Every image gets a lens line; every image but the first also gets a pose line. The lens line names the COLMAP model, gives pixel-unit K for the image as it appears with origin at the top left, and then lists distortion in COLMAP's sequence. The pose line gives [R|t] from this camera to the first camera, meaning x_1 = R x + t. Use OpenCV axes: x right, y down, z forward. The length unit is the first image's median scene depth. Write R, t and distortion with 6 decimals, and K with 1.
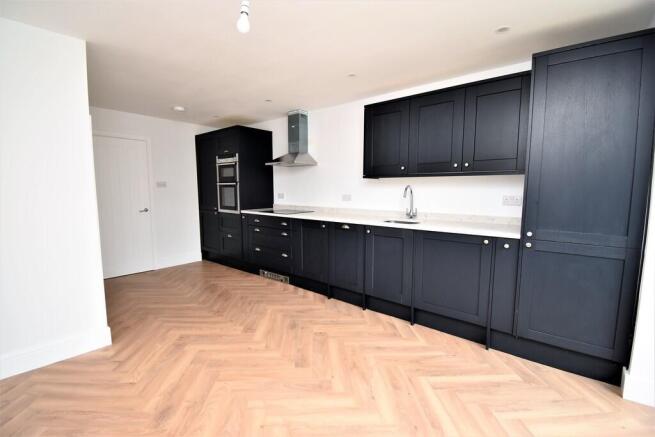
lens RADIAL K [[288.0, 0, 325.3], [0, 288.0, 217.5], [0, 0, 1]] dist [-0.001103, -0.000505]
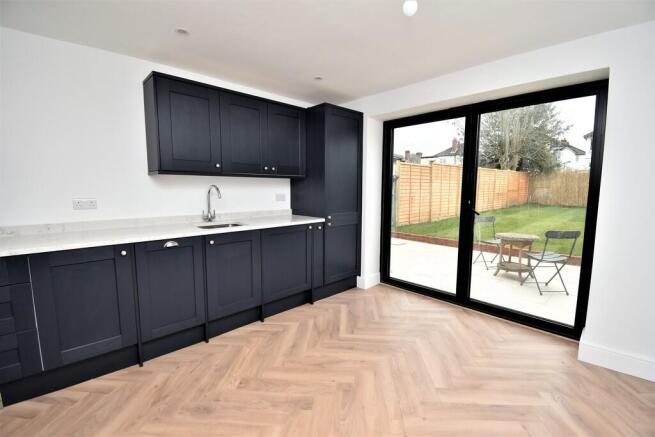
lens RADIAL K [[288.0, 0, 325.3], [0, 288.0, 217.5], [0, 0, 1]] dist [-0.001103, -0.000505]
pose [[0.112447, -0.104151, 0.988184, -0.683583], [0.095521, 0.991019, 0.093580, -0.073370], [-0.989056, 0.083870, 0.121386, 0.657324]]
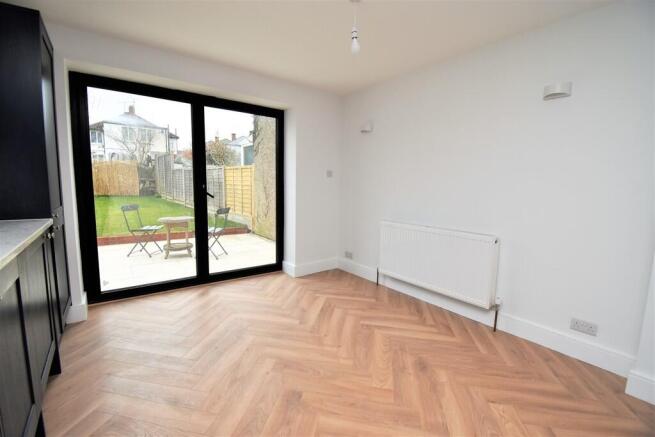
lens RADIAL K [[288.0, 0, 325.3], [0, 288.0, 217.5], [0, 0, 1]] dist [-0.001103, -0.000505]
pose [[-0.974940, -0.044543, 0.217963, -0.257779], [0.001828, 0.978114, 0.208063, -0.098905], [-0.222460, 0.203247, -0.953521, 1.330256]]
